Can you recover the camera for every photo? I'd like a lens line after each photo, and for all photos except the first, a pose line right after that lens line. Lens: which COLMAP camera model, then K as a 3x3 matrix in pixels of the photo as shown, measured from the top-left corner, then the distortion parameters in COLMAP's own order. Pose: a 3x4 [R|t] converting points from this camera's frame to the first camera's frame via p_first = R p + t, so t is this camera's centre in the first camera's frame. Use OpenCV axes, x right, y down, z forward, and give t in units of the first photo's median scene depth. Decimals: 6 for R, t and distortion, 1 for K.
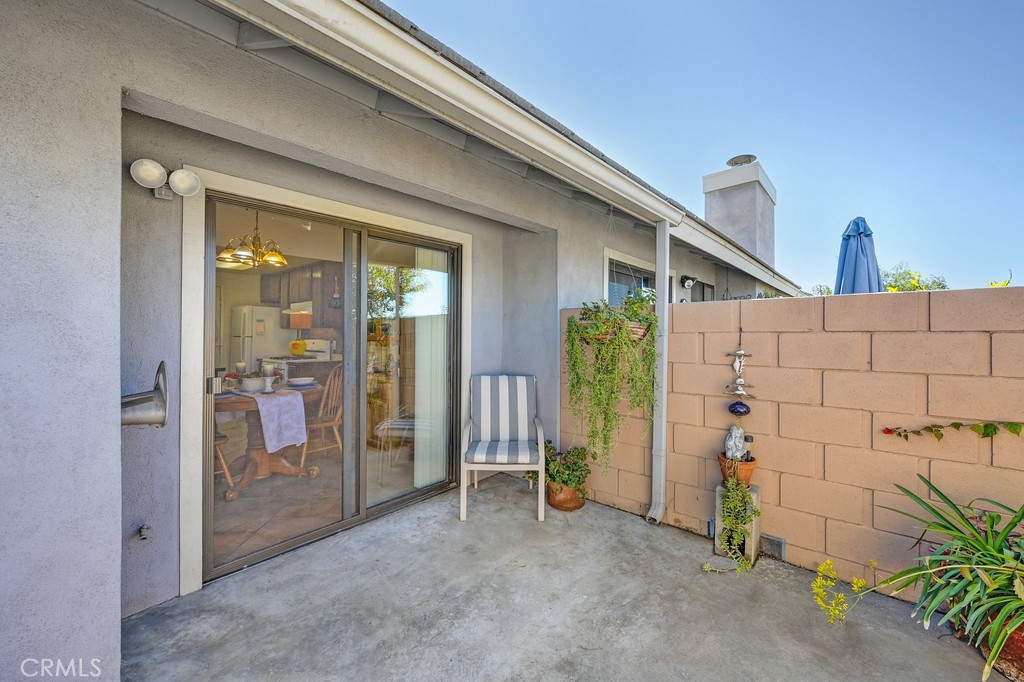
lens RADIAL K [[396.5, 0, 511.9], [0, 396.5, 337.7], [0, 0, 1]] dist [-0.030884, 0.007828]
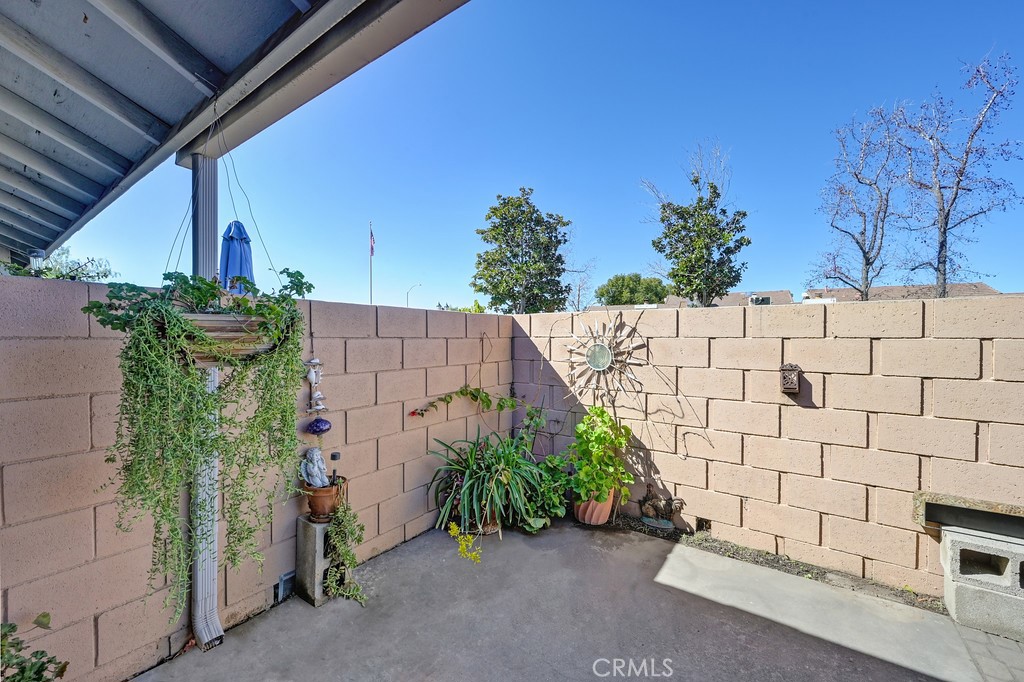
lens RADIAL K [[396.5, 0, 511.9], [0, 396.5, 337.7], [0, 0, 1]] dist [-0.030884, 0.007828]
pose [[-0.094709, -0.004611, 0.995494, -0.331807], [0.003755, 0.999981, 0.004989, -0.017553], [-0.995498, 0.004211, -0.094690, 0.678395]]
